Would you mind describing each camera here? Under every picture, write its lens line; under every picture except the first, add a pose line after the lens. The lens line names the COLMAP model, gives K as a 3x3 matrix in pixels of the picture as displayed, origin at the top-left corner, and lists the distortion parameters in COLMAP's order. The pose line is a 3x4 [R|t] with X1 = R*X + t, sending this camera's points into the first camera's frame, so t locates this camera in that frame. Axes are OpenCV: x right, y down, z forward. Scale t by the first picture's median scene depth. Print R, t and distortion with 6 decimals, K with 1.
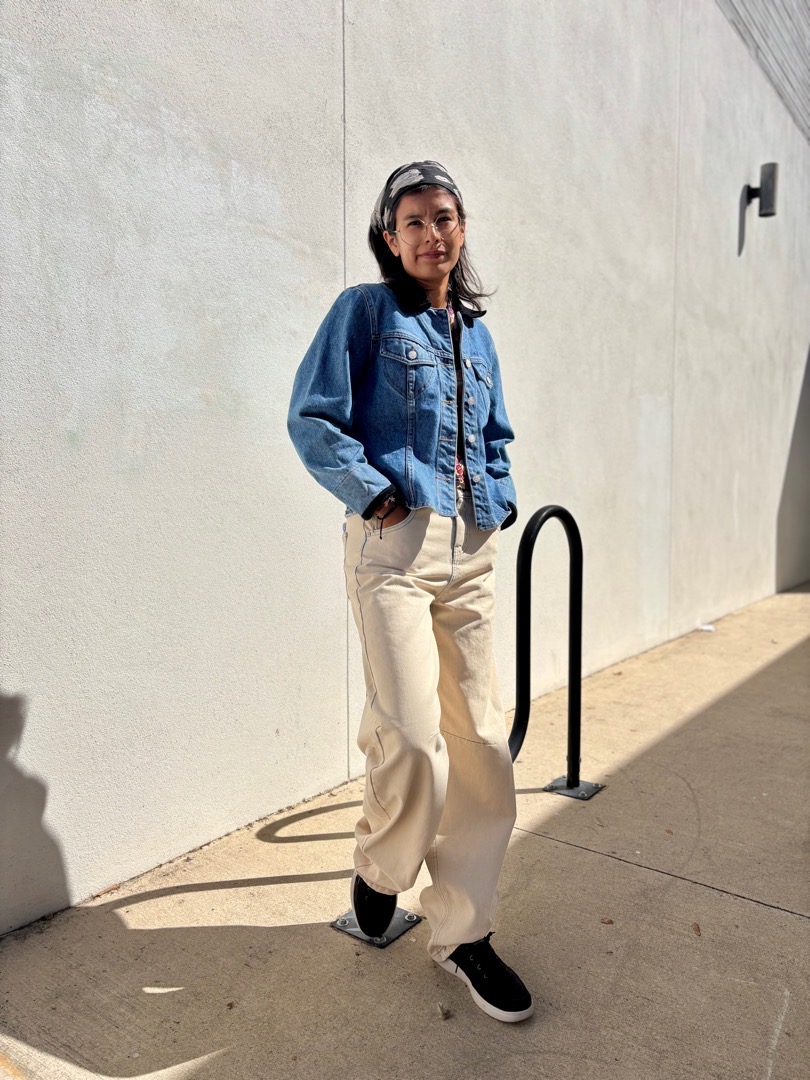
lens RADIAL K [[782.6, 0, 405.0], [0, 782.6, 540.0], [0, 0, 1]] dist [0.104167, -0.101874]
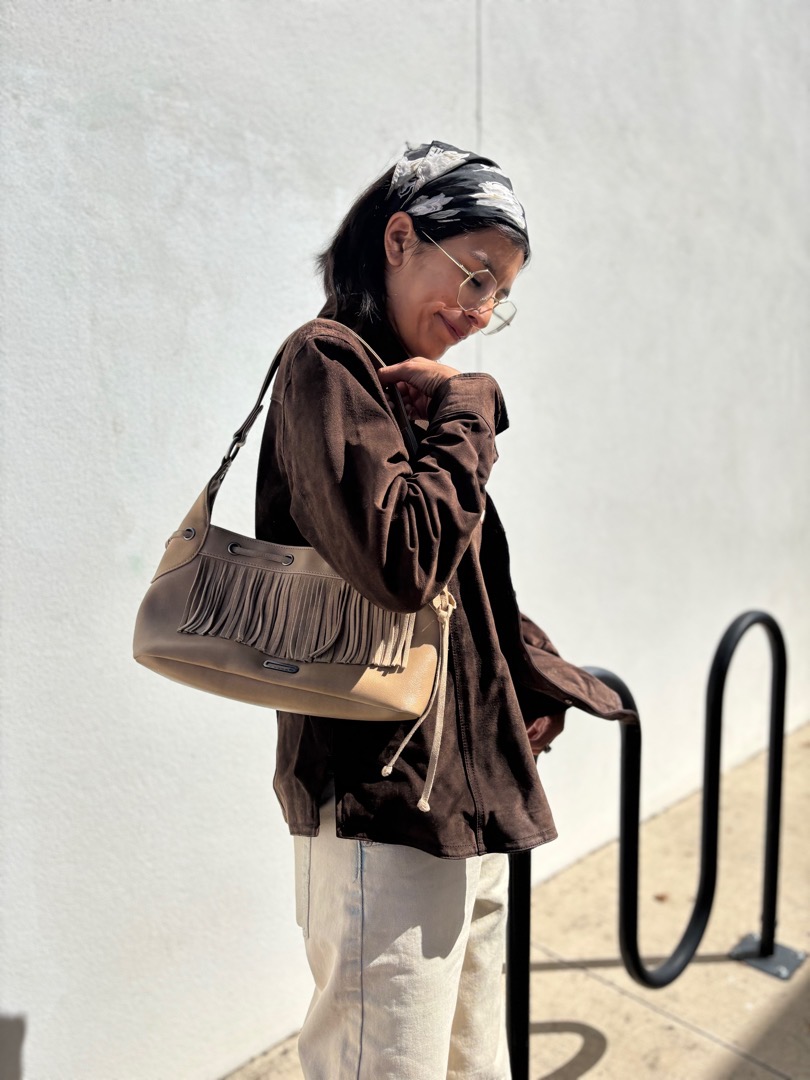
lens RADIAL K [[806.4, 0, 405.0], [0, 806.4, 540.0], [0, 0, 1]] dist [0.043687, -0.038373]
pose [[0.987035, 0.005415, -0.160417, -0.022502], [-0.000876, 0.999598, 0.028356, -0.170925], [0.160506, -0.027848, 0.986642, 0.239833]]
